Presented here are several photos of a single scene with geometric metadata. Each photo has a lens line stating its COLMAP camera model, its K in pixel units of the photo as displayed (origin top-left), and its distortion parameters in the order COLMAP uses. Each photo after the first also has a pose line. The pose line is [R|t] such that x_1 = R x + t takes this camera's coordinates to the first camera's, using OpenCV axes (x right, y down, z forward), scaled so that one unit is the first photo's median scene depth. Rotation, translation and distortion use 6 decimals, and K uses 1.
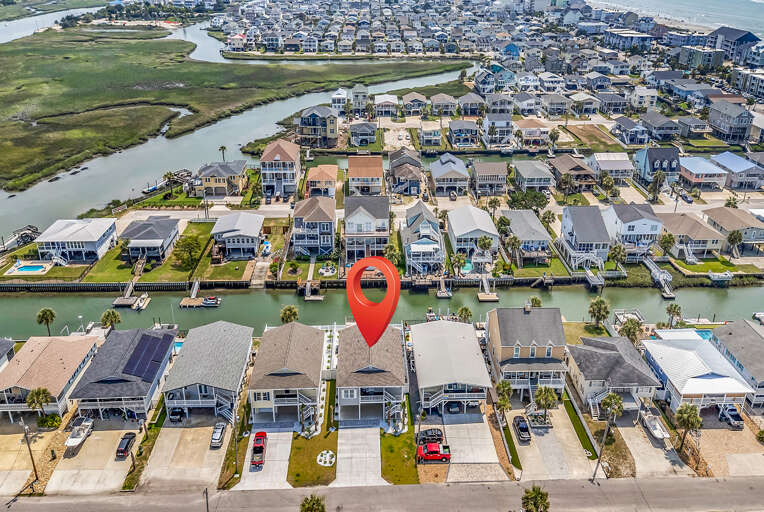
lens RADIAL K [[549.0, 0, 380.0], [0, 549.0, 244.3], [0, 0, 1]] dist [0.078577, -0.085519]
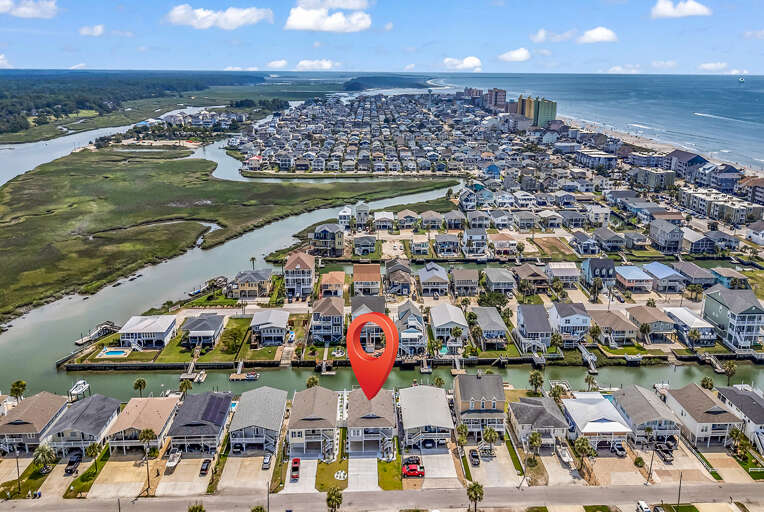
lens RADIAL K [[549.0, 0, 376.2], [0, 549.0, 258.4], [0, 0, 1]] dist [0.078577, -0.085519]
pose [[0.999971, -0.002648, -0.007187, 0.005654], [0.001510, 0.988078, -0.153946, 0.024961], [0.007509, 0.153930, 0.988053, -0.328969]]
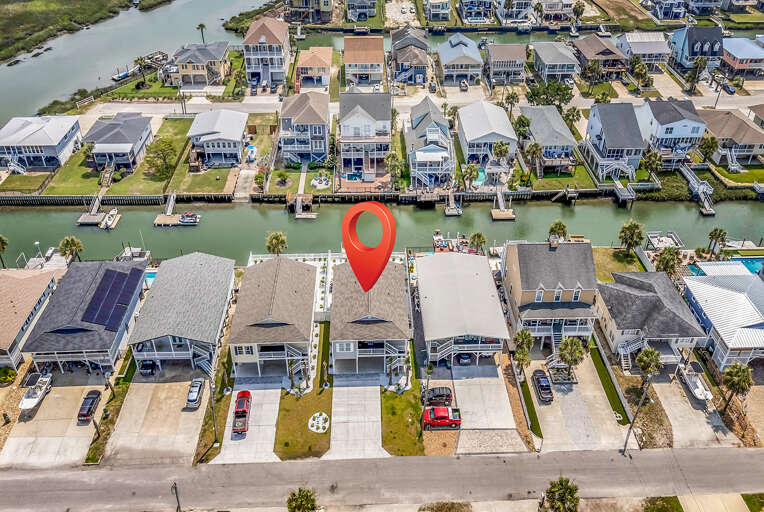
lens RADIAL K [[549.0, 0, 381.1], [0, 549.0, 212.0], [0, 0, 1]] dist [0.078577, -0.085519]
pose [[1.000000, 0.000642, 0.000434, 0.000393], [-0.000708, 0.984170, 0.177224, -0.057591], [-0.000313, -0.177224, 0.984171, 0.117752]]
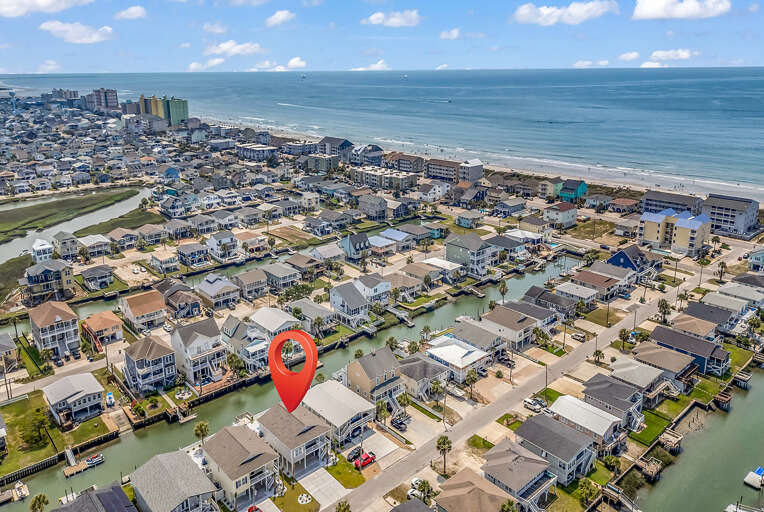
lens RADIAL K [[549.0, 0, 384.6], [0, 549.0, 258.7], [0, 0, 1]] dist [0.078577, -0.085519]
pose [[0.772342, -0.226896, 0.593301, -0.377681], [0.312278, 0.948990, -0.043593, -0.037693], [-0.553146, 0.218944, 0.803799, -0.219121]]
